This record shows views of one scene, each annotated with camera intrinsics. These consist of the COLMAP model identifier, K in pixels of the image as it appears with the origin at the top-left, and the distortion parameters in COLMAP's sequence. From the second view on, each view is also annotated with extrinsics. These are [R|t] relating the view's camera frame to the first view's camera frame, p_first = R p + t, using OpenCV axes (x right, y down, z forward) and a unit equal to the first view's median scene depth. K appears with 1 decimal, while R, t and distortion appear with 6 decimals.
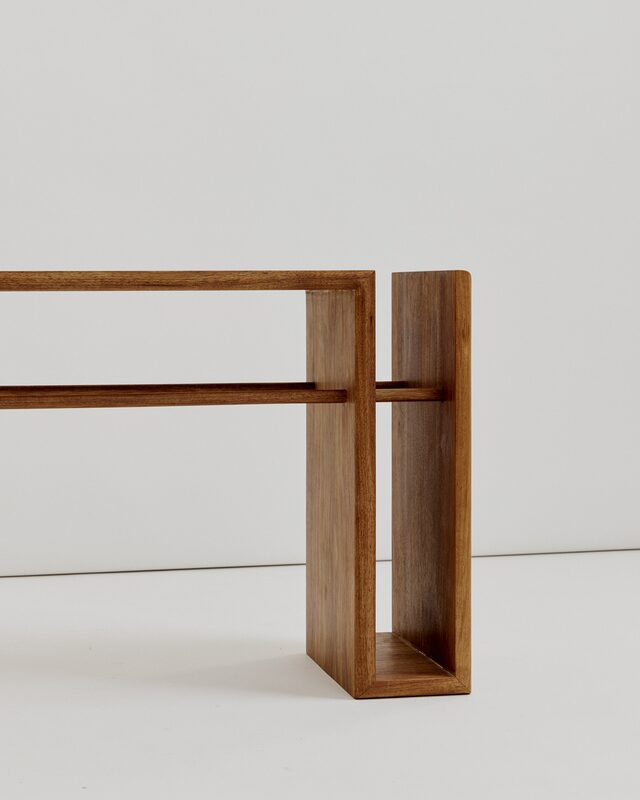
lens RADIAL K [[1742.6, 0, 320.0], [0, 1742.6, 400.0], [0, 0, 1]] dist [-0.228176, -0.186932]
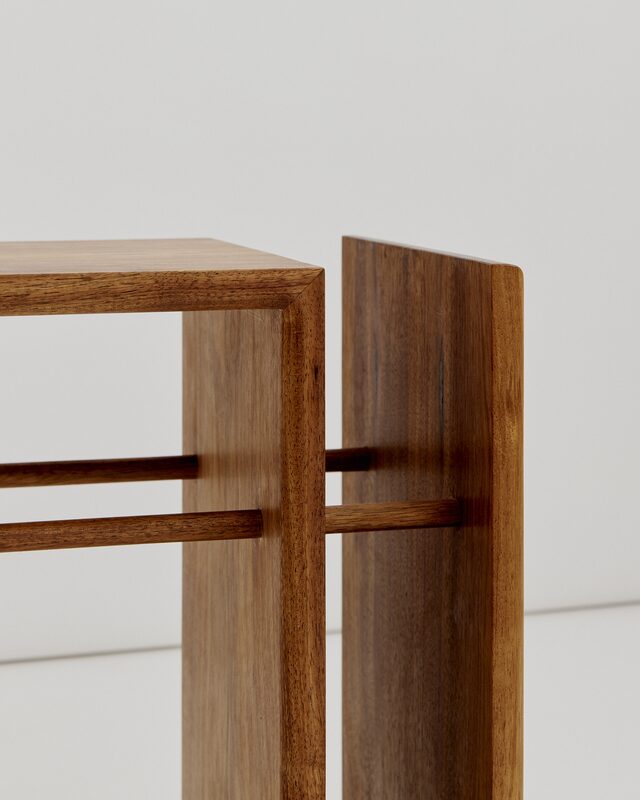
lens RADIAL K [[2709.4, 0, 320.0], [0, 2709.4, 400.0], [0, 0, 1]] dist [-0.122240, -0.731443]
pose [[0.999179, 0.001217, 0.040500, 0.000997], [-0.001319, 0.999996, 0.002503, -0.039183], [-0.040497, -0.002554, 0.999176, 0.261250]]
